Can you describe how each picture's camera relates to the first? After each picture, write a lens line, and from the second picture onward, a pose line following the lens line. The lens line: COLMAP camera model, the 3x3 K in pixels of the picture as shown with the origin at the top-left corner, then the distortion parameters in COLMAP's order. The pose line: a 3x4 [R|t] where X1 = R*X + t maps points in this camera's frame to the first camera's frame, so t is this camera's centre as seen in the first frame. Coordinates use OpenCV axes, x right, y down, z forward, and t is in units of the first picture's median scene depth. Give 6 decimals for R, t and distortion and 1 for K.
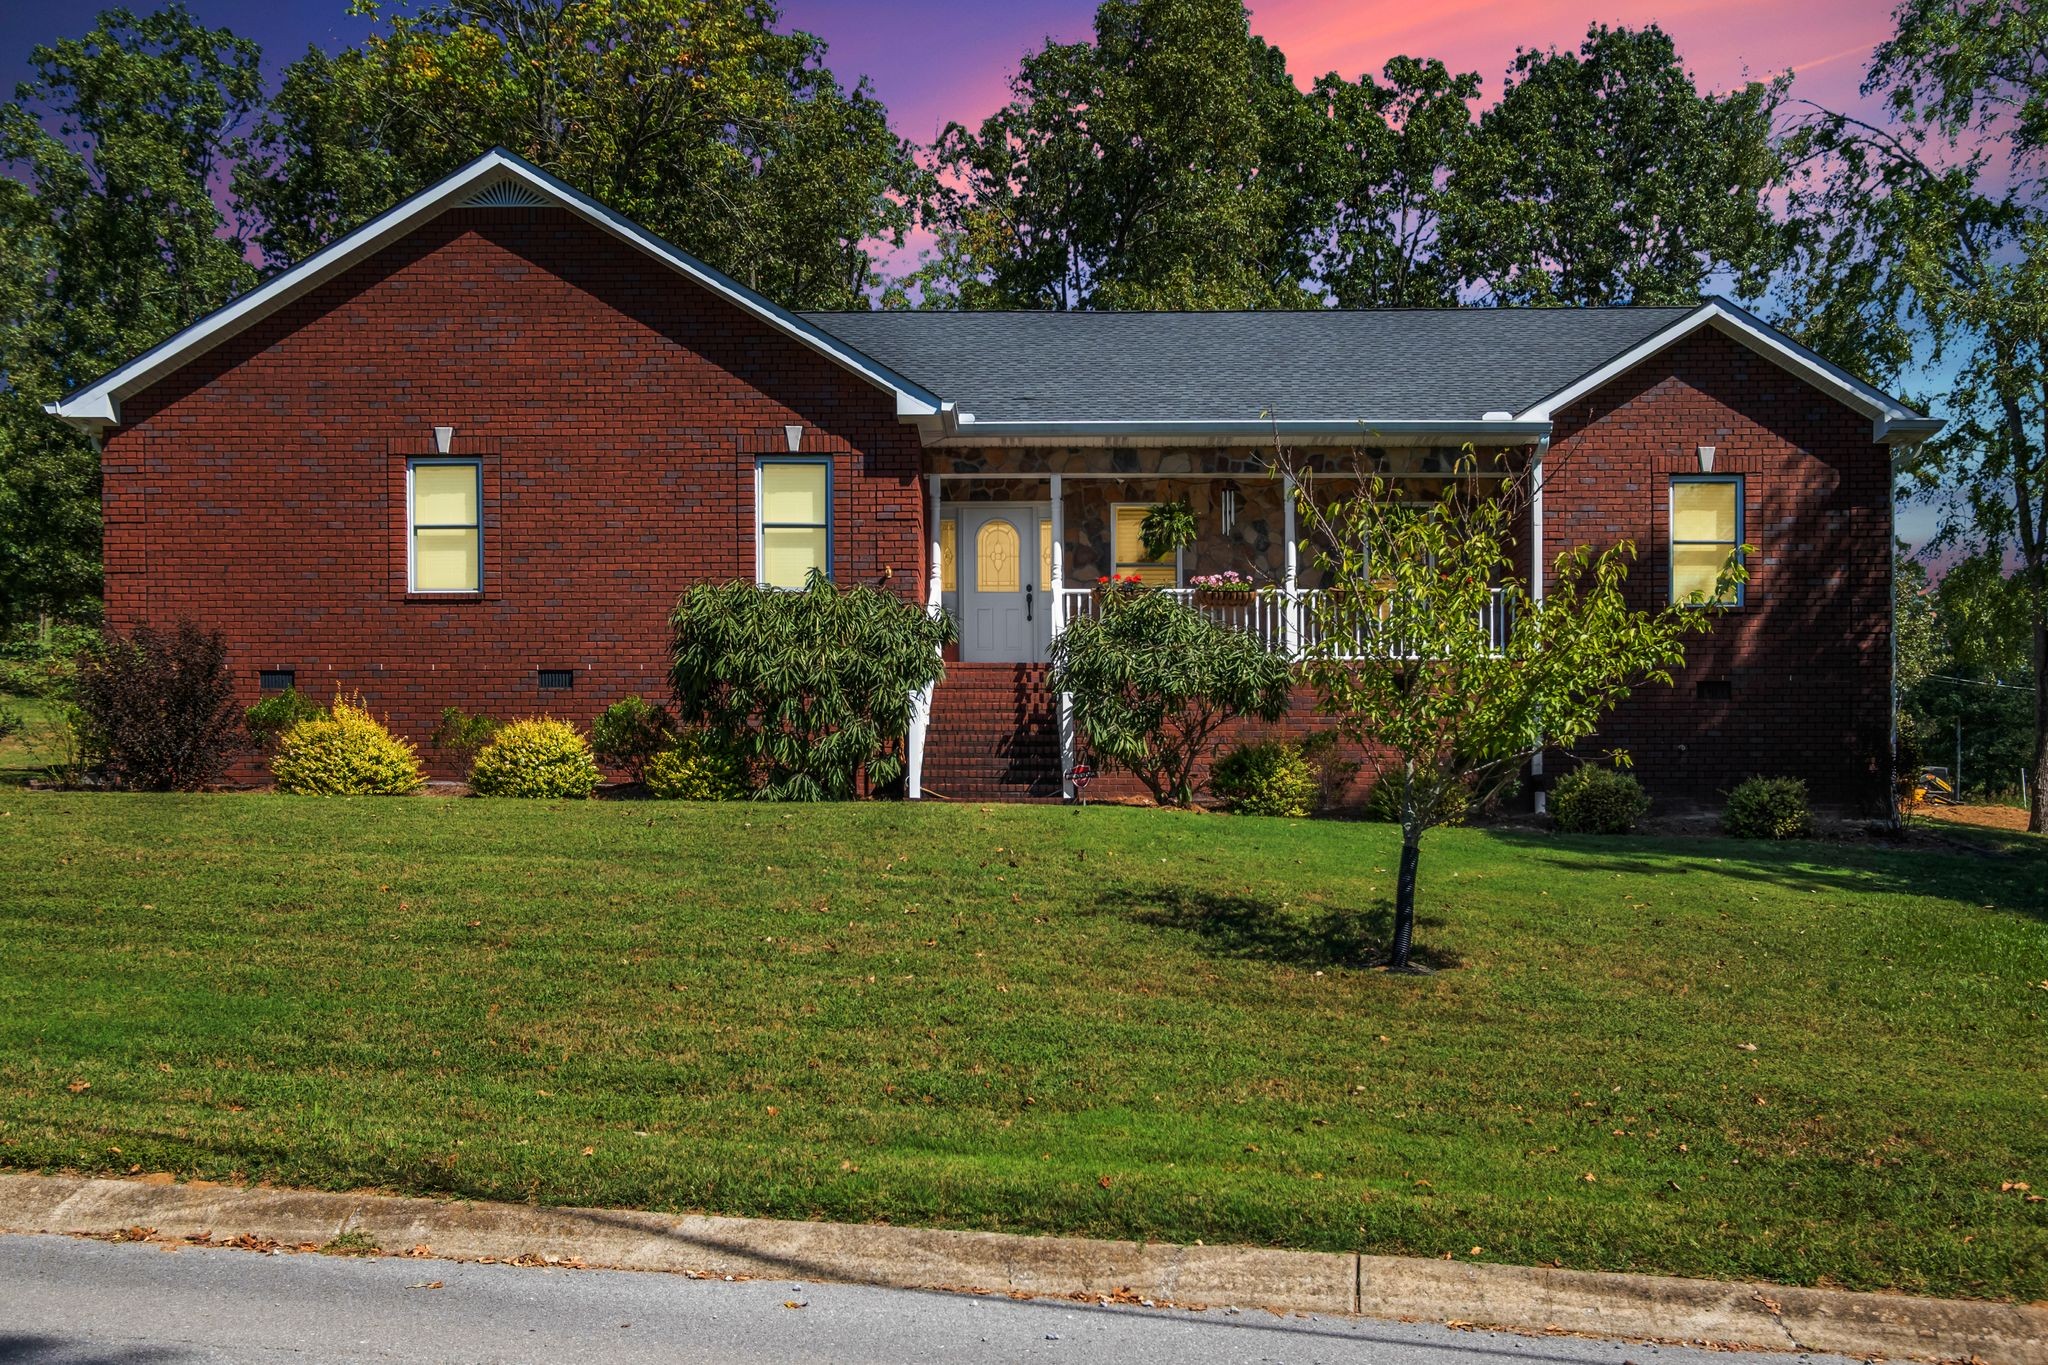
lens RADIAL K [[846.7, 0, 1024.1], [0, 846.7, 648.0], [0, 0, 1]] dist [0.000583, -0.000079]
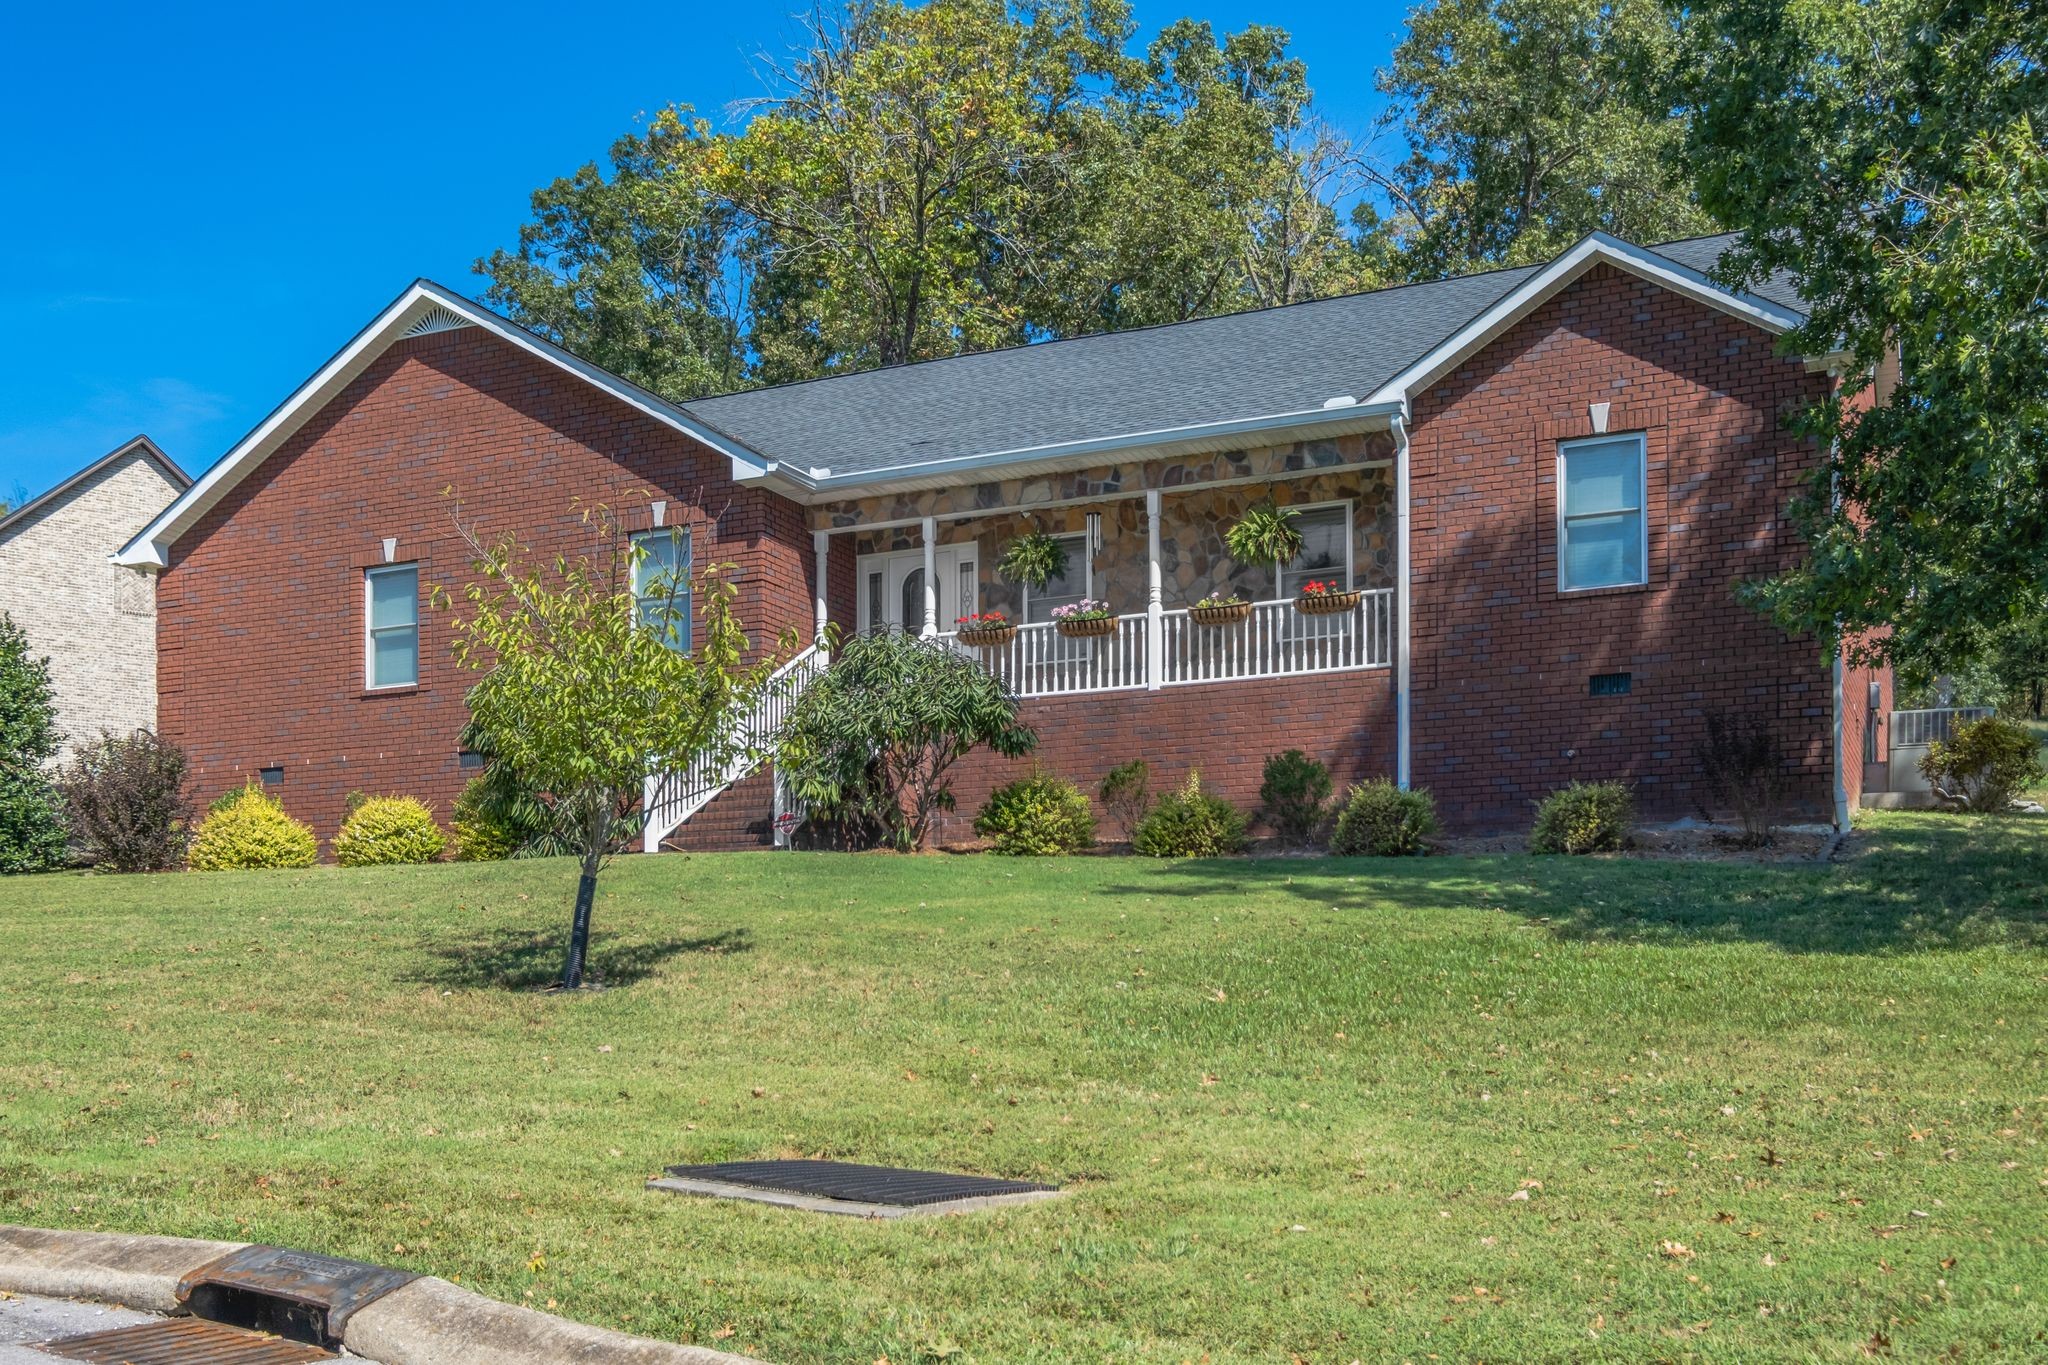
lens RADIAL K [[892.9, 0, 1024.0], [0, 892.9, 682.5], [0, 0, 1]] dist [-0.000952, 0.000332]
pose [[0.980658, -0.081238, -0.178074, 0.357658], [0.079091, 0.996684, -0.019133, 0.016939], [0.179038, 0.004679, 0.983831, -0.000850]]
